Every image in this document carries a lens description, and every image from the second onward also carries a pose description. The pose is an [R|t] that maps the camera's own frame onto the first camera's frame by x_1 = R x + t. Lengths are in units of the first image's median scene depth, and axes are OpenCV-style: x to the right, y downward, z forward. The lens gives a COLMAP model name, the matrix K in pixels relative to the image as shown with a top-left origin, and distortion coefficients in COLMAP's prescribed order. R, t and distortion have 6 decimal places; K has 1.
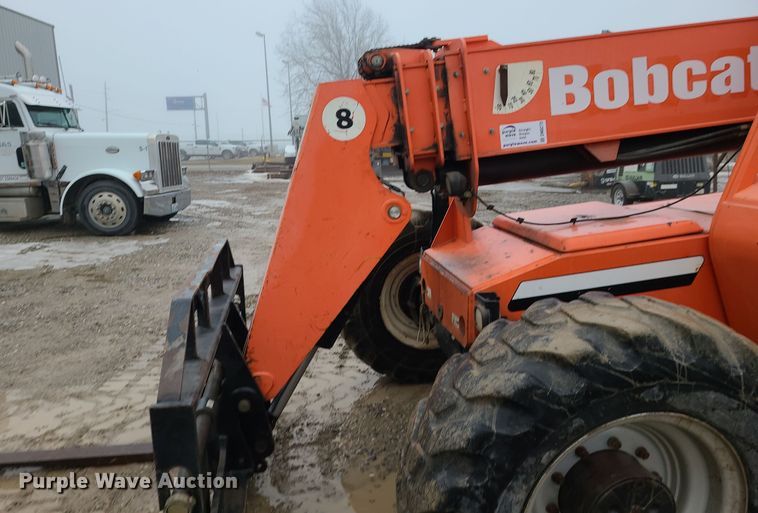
lens RADIAL K [[578.3, 0, 315.5], [0, 578.3, 224.1], [0, 0, 1]] dist [0.034826, -0.034437]
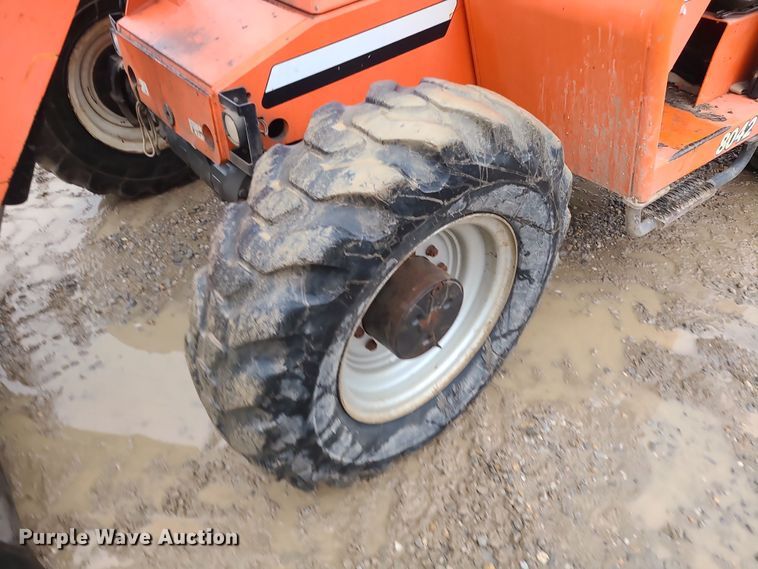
lens RADIAL K [[599.9, 0, 382.5], [0, 599.9, 317.9], [0, 0, 1]] dist [0.032544, -0.007494]
pose [[0.829975, -0.349490, 0.434740, 0.017044], [0.062587, 0.832808, 0.550013, -0.046778], [-0.554278, -0.429288, 0.713083, 0.206763]]
